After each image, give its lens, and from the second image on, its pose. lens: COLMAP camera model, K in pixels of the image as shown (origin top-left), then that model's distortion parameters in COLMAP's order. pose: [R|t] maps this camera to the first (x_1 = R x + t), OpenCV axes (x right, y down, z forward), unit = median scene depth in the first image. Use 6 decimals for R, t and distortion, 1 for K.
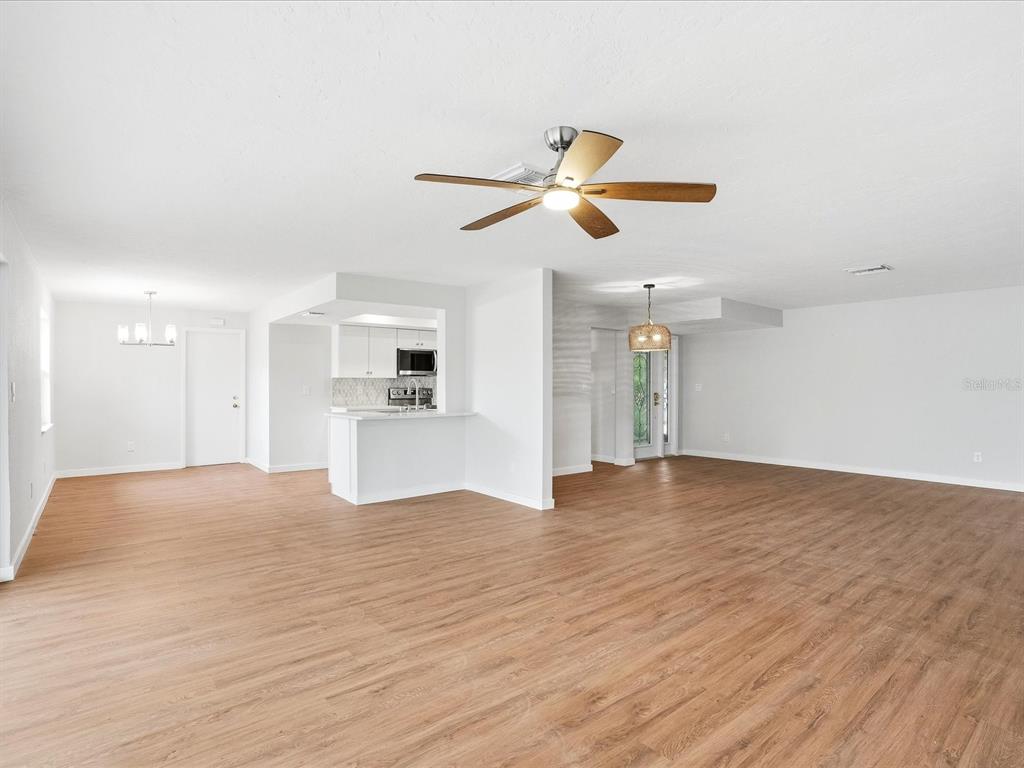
lens RADIAL K [[535.1, 0, 516.1], [0, 535.1, 385.1], [0, 0, 1]] dist [0.003030, 0.001581]
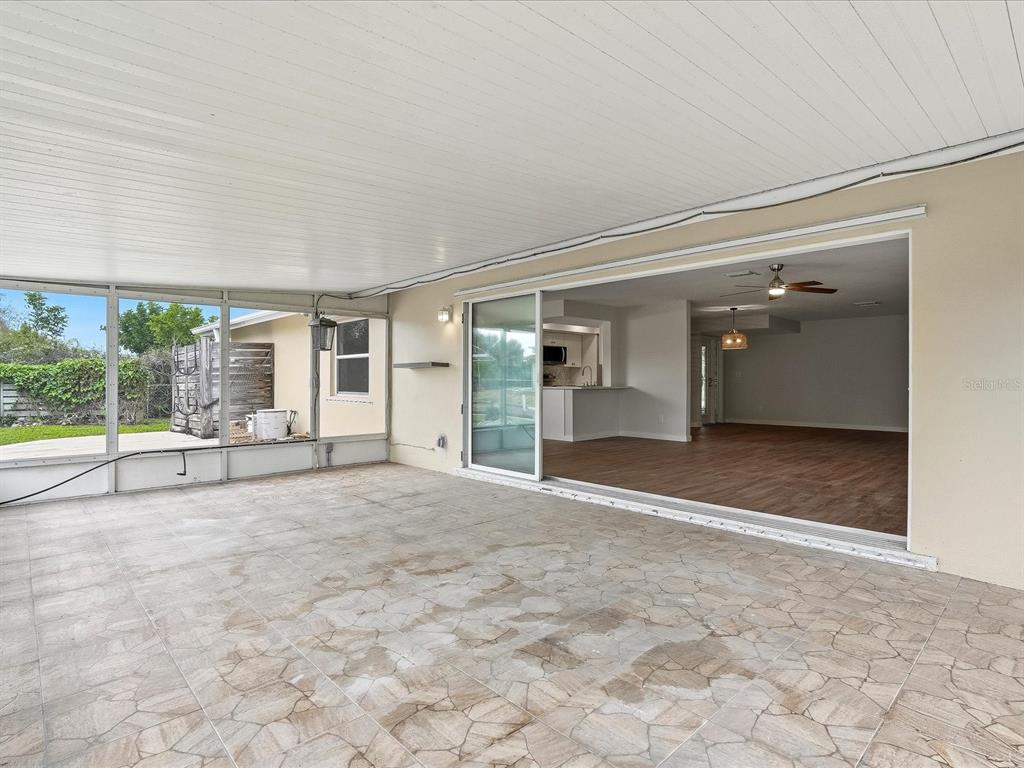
lens RADIAL K [[535.1, 0, 511.1], [0, 535.1, 383.1], [0, 0, 1]] dist [0.003030, 0.001581]
pose [[0.997844, 0.005194, 0.065422, -0.734506], [-0.005570, 0.999969, 0.005569, 0.047273], [-0.065391, -0.005921, 0.997842, -0.791211]]
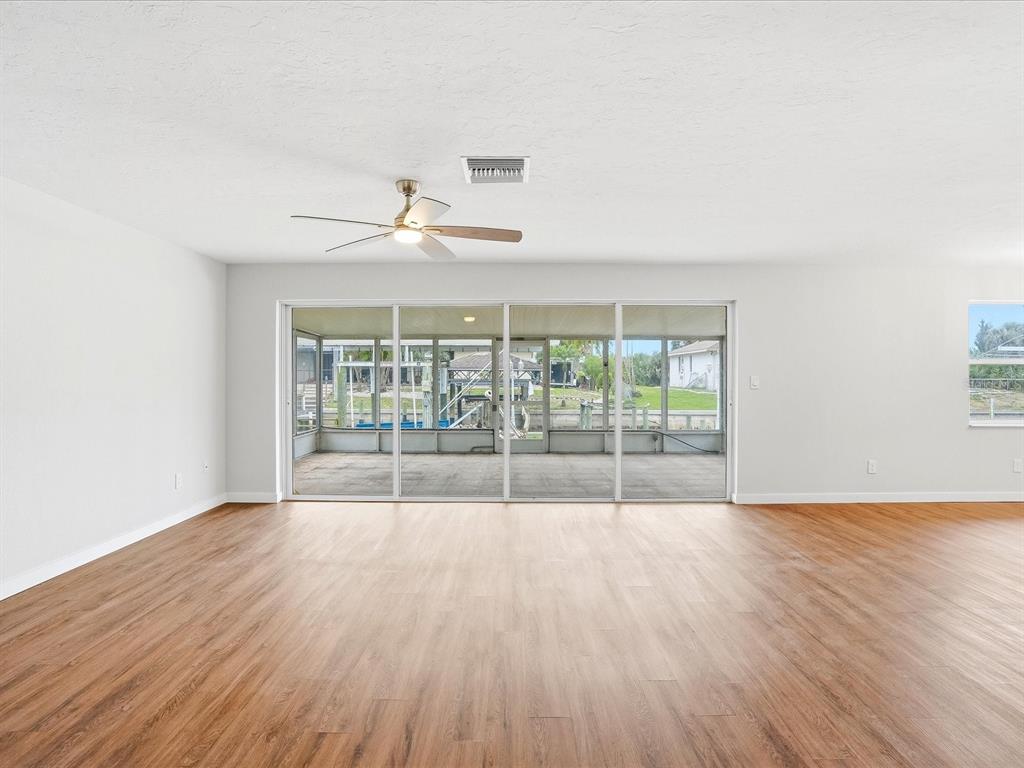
lens RADIAL K [[535.1, 0, 515.2], [0, 535.1, 380.5], [0, 0, 1]] dist [0.003030, 0.001581]
pose [[-0.633210, -0.000969, -0.773980, 0.519661], [0.001832, 0.999995, -0.002750, 0.002343], [0.773978, -0.003159, -0.633205, 1.134387]]
